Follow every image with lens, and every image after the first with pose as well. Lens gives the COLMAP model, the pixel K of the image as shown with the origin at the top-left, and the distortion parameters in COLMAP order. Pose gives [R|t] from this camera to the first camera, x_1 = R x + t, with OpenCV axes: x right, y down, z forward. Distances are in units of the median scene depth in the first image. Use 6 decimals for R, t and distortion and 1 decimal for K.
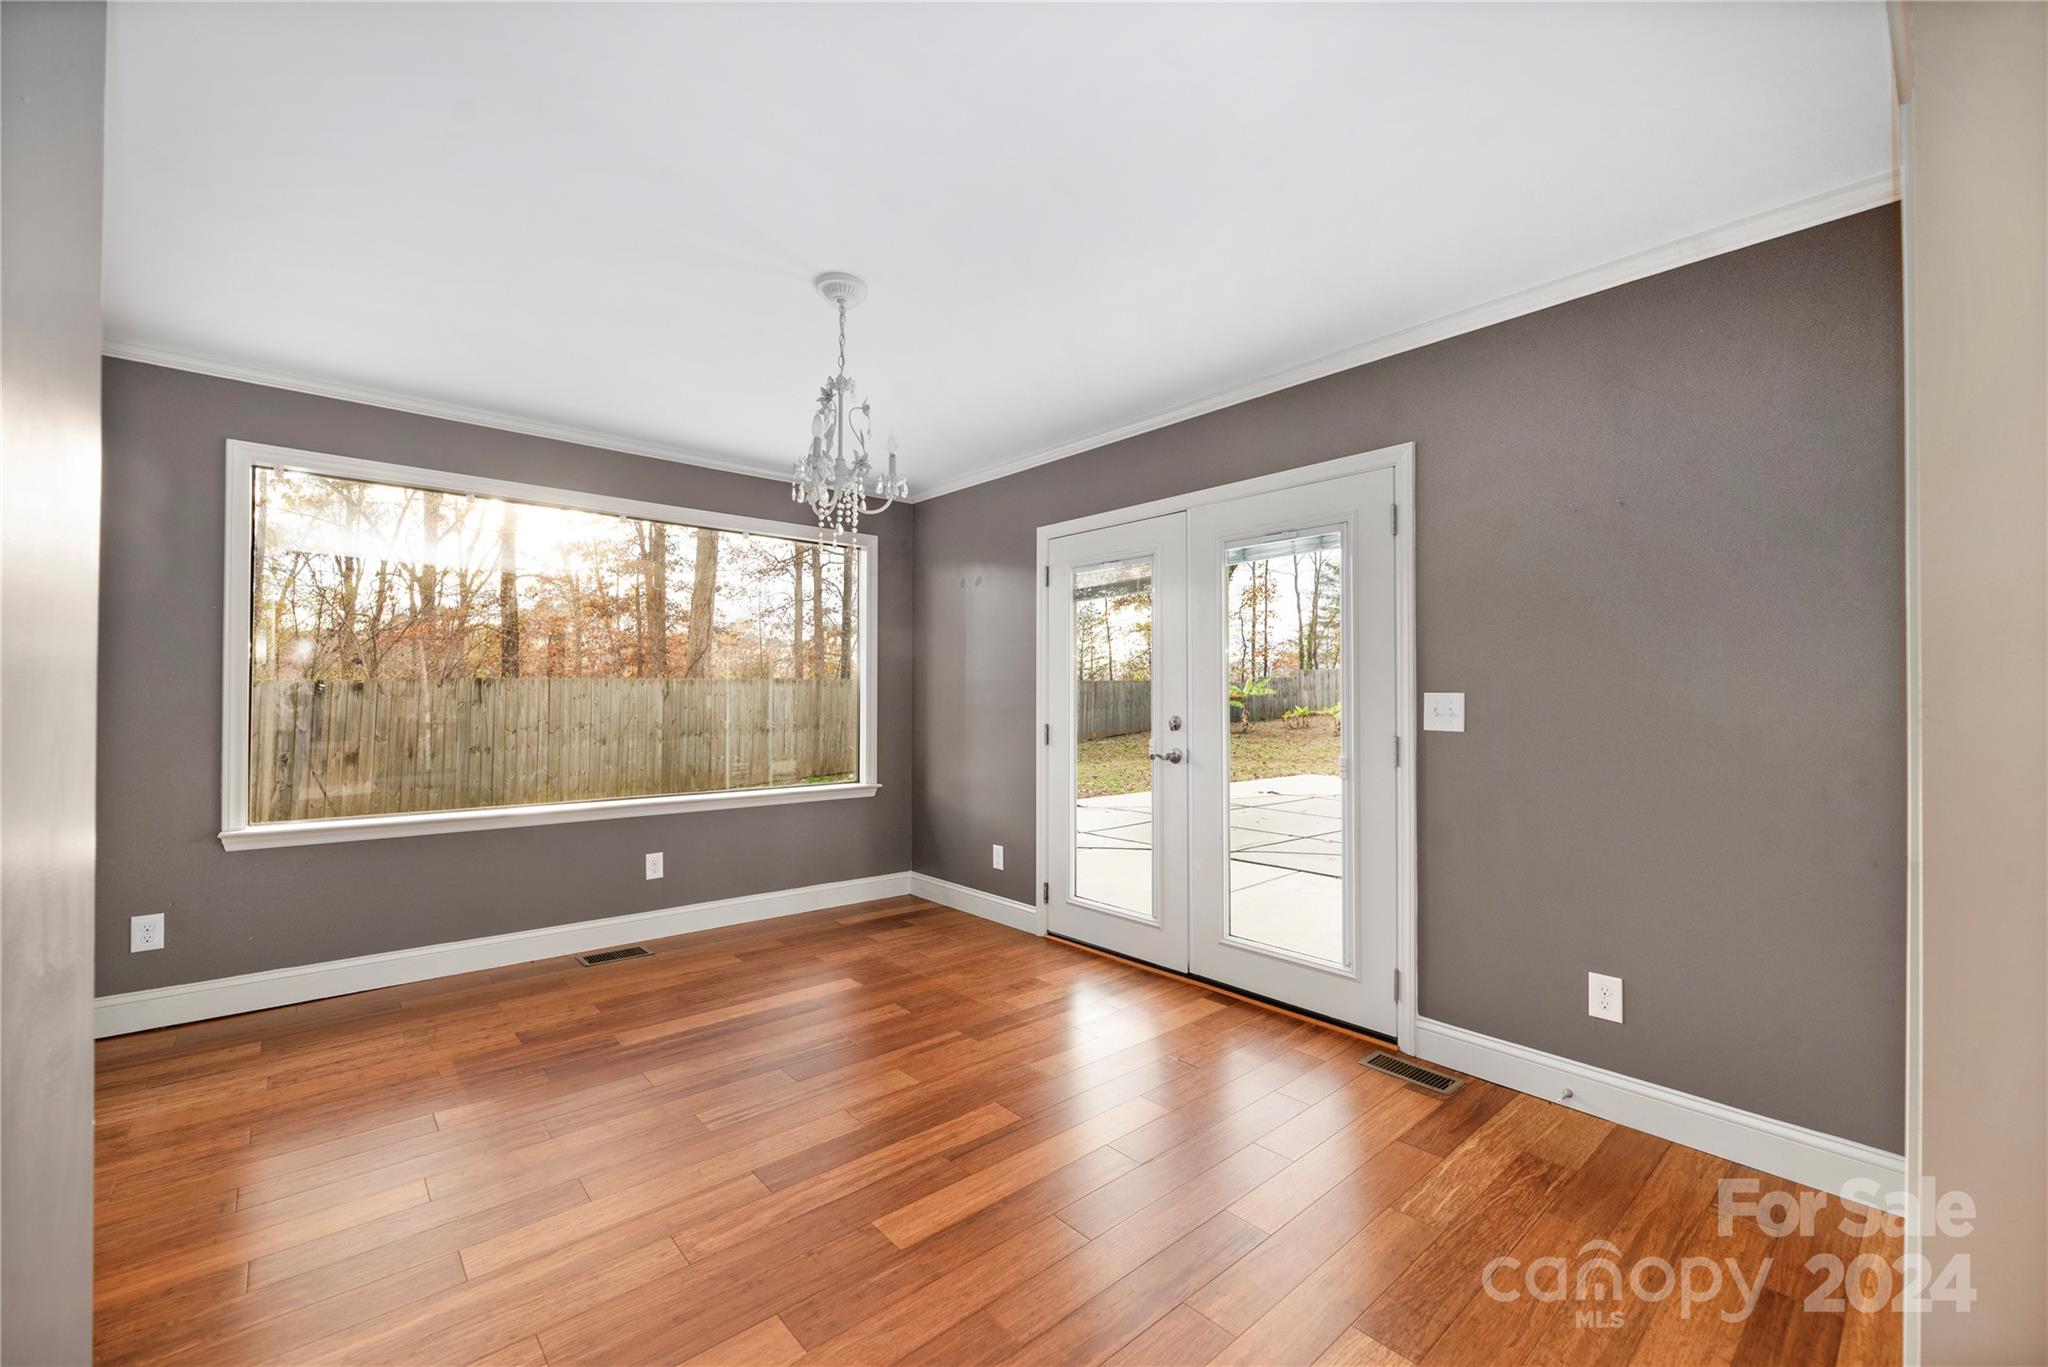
lens RADIAL K [[826.2, 0, 1033.0], [0, 826.2, 698.3], [0, 0, 1]] dist [-0.000807, -0.000348]
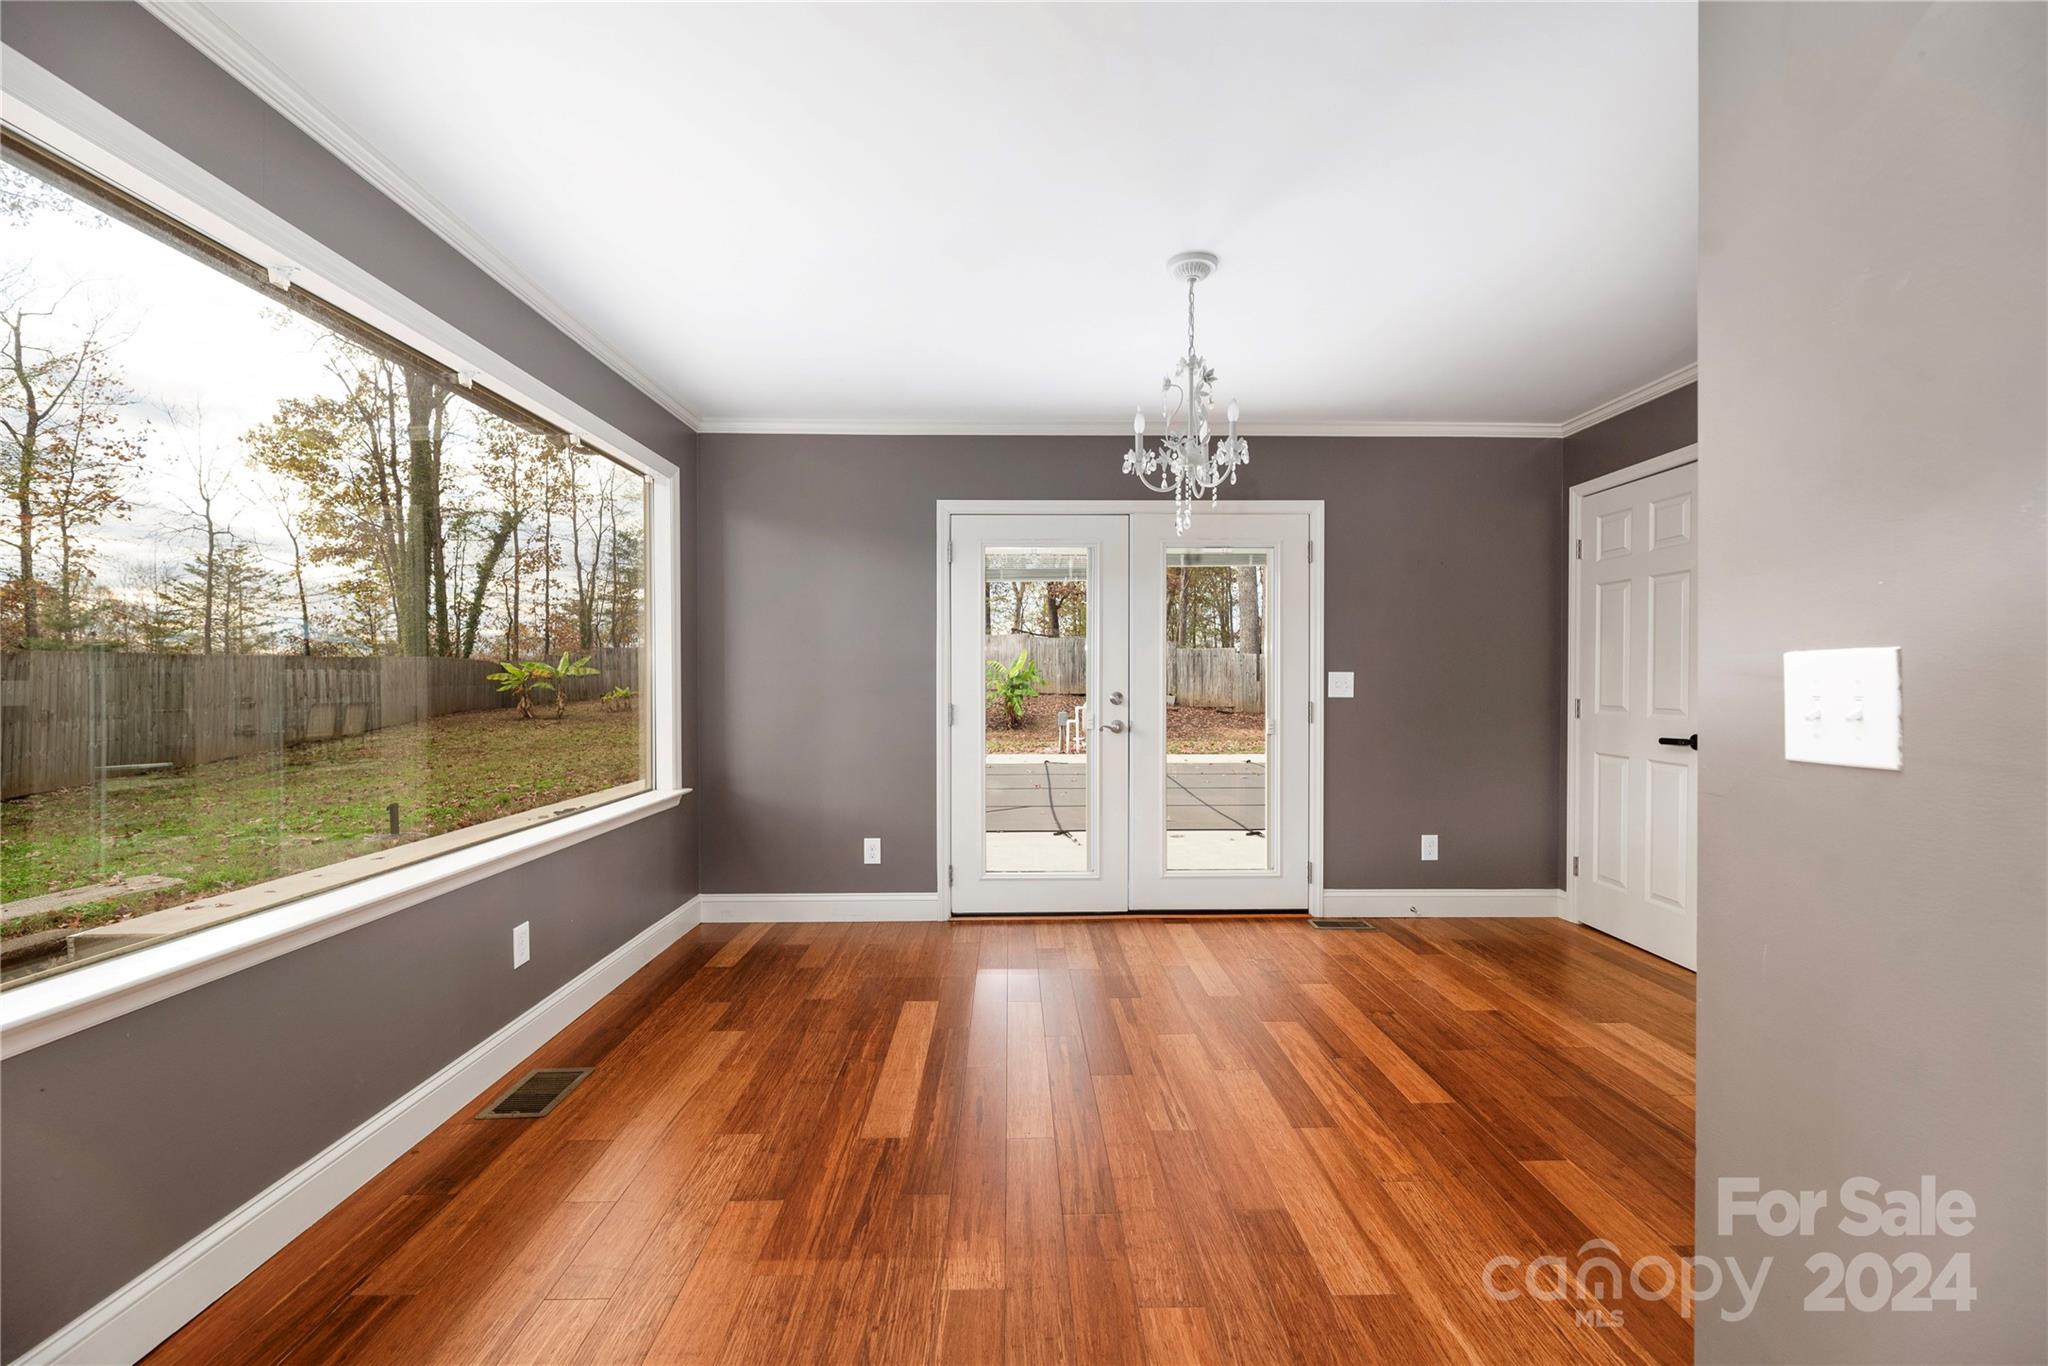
lens RADIAL K [[837.6, 0, 1025.6], [0, 837.6, 693.3], [0, 0, 1]] dist [-0.001840, -0.000049]
pose [[0.649786, -0.017543, 0.759915, -0.801644], [0.003940, 0.999798, 0.019712, -0.001164], [-0.760107, -0.009814, 0.649724, 0.337737]]
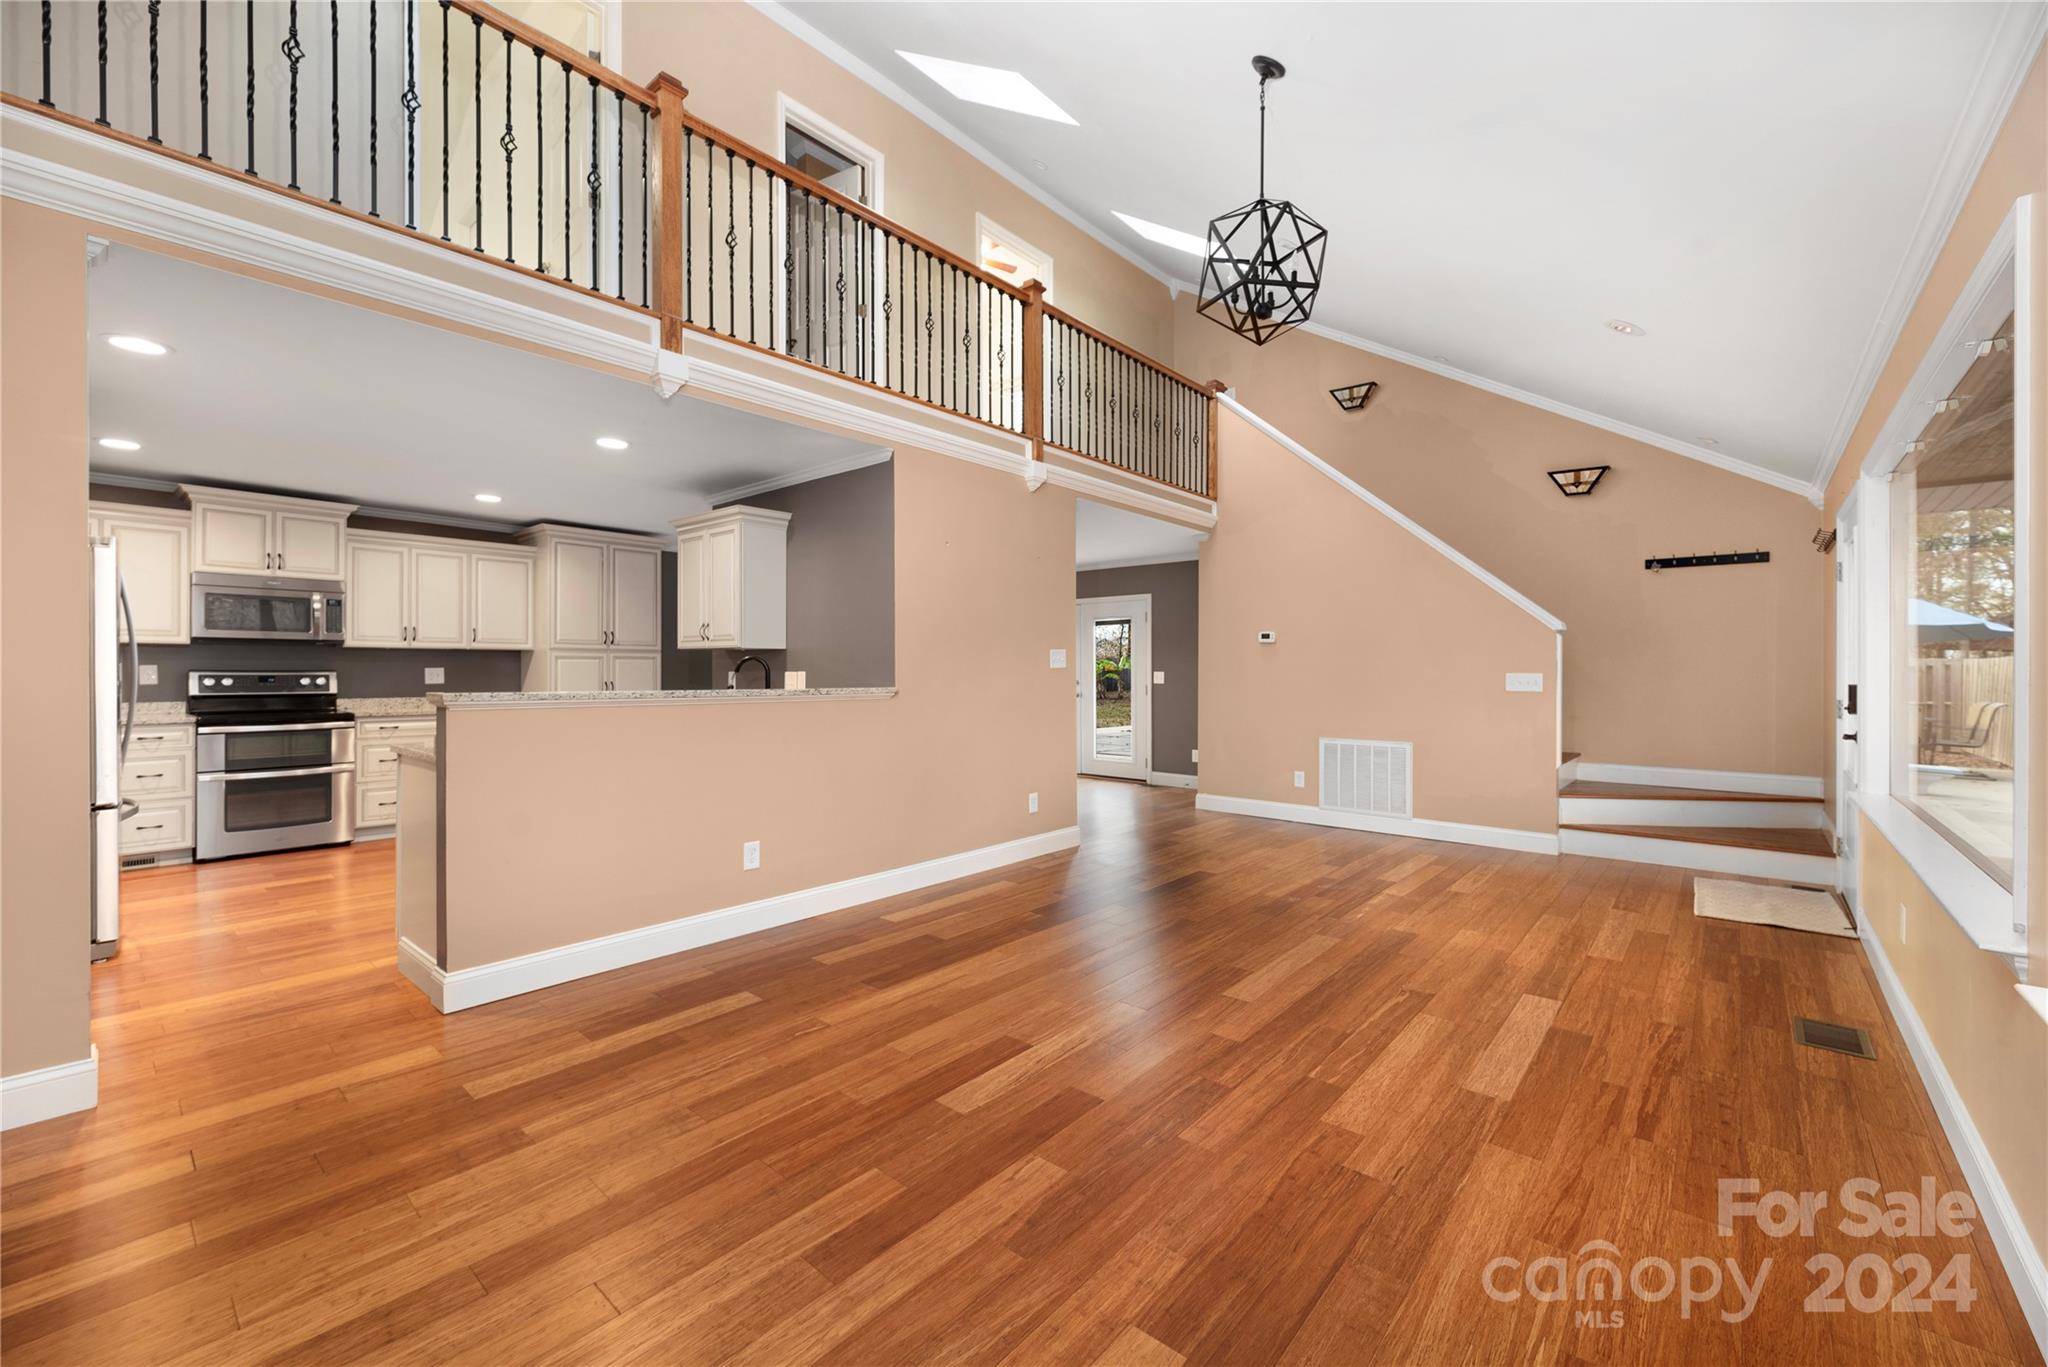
lens RADIAL K [[822.3, 0, 1038.0], [0, 822.3, 675.1], [0, 0, 1]] dist [-0.002018, 0.000092]
pose [[0.989752, 0.000611, 0.142792, -0.346595], [-0.001462, 0.999982, 0.005852, -0.009502], [-0.142786, -0.006001, 0.989735, -1.675015]]
